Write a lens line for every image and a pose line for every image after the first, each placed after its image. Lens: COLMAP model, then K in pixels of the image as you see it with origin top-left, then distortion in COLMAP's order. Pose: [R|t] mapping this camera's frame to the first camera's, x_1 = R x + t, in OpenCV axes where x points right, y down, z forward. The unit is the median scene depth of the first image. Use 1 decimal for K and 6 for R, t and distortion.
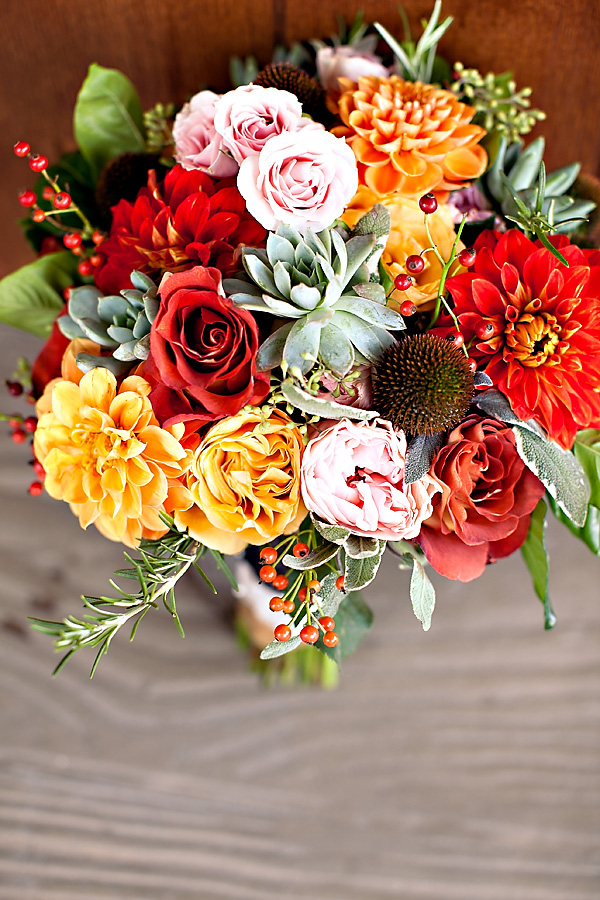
lens RADIAL K [[1400.2, 0, 300.0], [0, 1400.2, 450.0], [0, 0, 1]] dist [-0.182707, -0.014171]
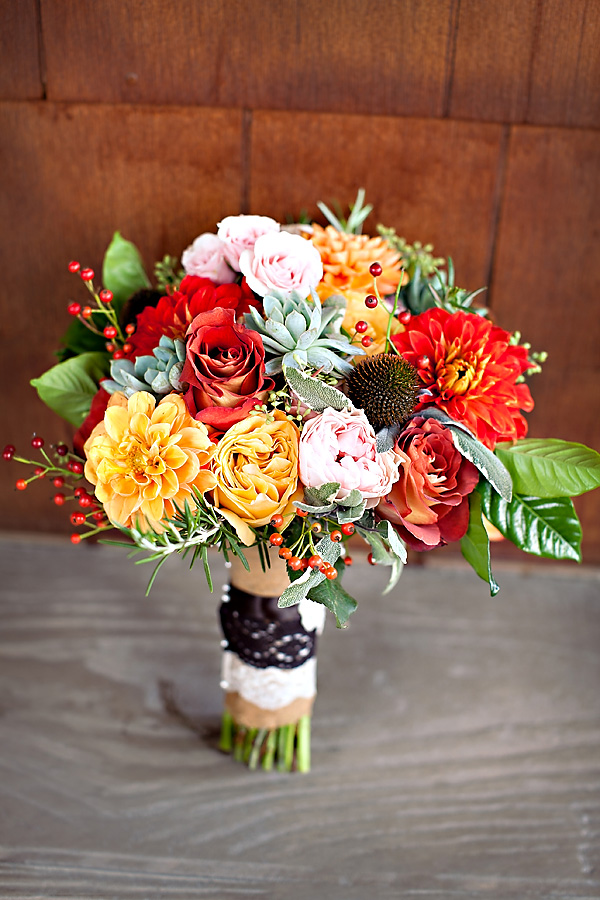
lens RADIAL K [[1400.2, 0, 300.0], [0, 1400.2, 450.0], [0, 0, 1]] dist [-0.182707, -0.014171]
pose [[0.992603, -0.027558, 0.118237, -0.149364], [0.074454, 0.907437, -0.413540, 0.541962], [-0.095897, 0.419284, 0.902776, -0.194907]]
